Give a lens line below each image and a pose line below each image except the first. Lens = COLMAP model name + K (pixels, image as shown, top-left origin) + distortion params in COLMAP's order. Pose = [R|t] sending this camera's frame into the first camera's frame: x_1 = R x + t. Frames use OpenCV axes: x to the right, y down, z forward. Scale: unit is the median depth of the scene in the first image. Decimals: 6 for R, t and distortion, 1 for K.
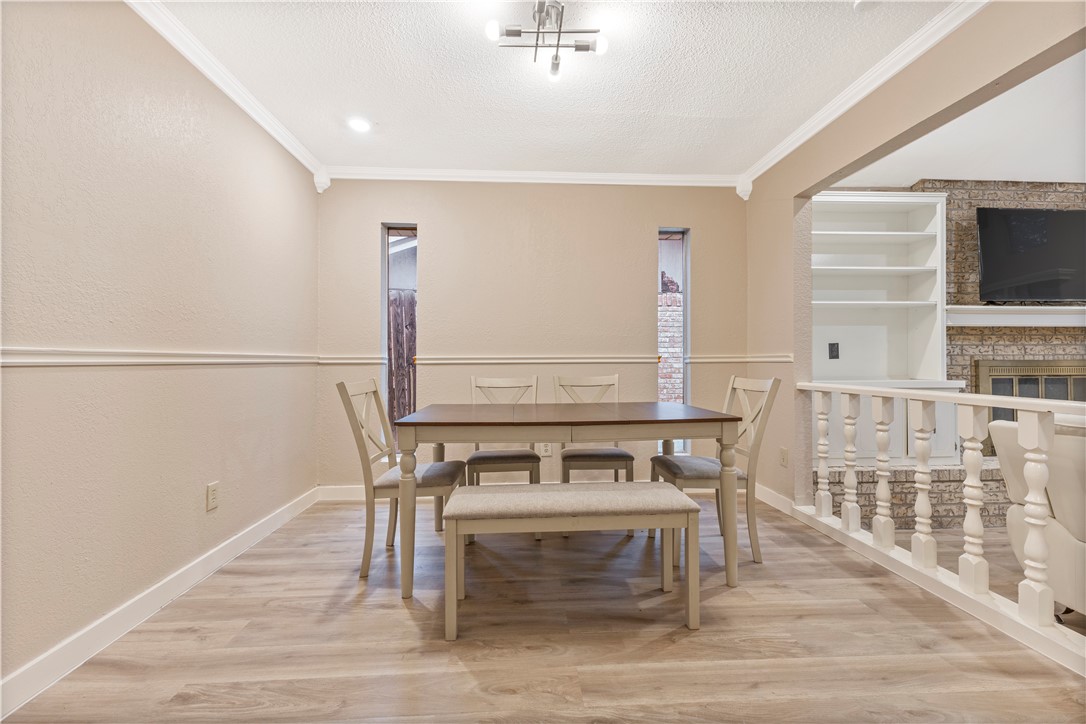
lens RADIAL K [[465.0, 0, 538.3], [0, 465.0, 359.4], [0, 0, 1]] dist [0.001888, 0.000072]
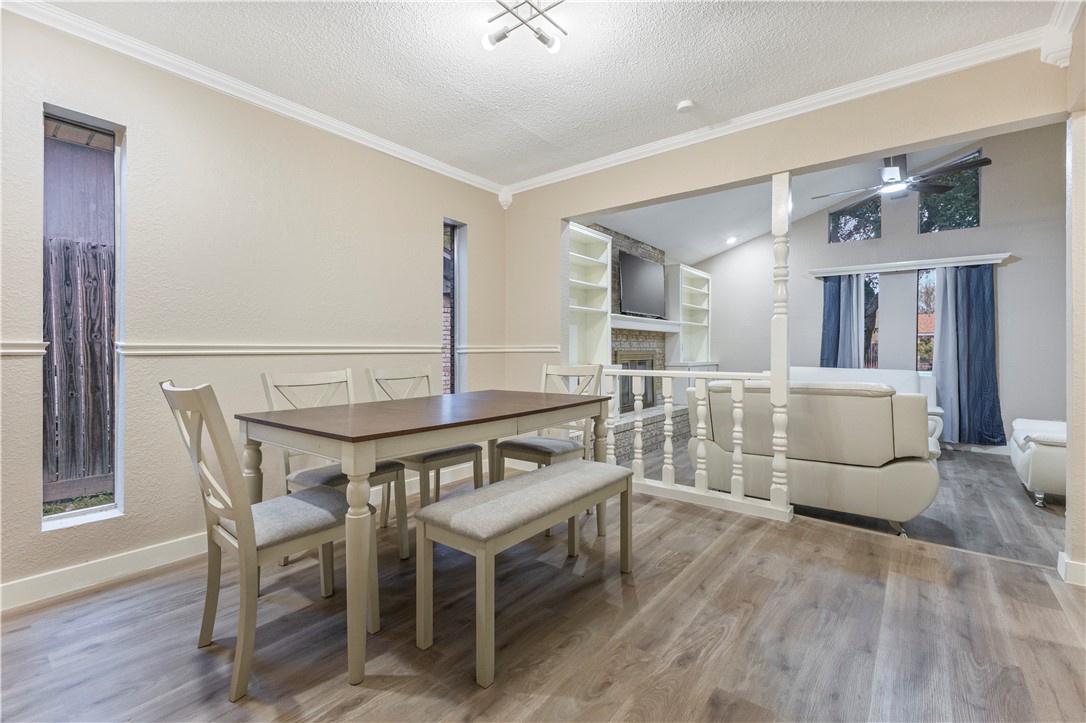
lens RADIAL K [[468.2, 0, 541.9], [0, 468.2, 354.1], [0, 0, 1]] dist [-0.000509, -0.000228]
pose [[0.664206, -0.003172, 0.747543, -0.590826], [-0.004043, 0.999961, 0.007836, 0.001862], [-0.747539, -0.008227, 0.664167, 0.296132]]
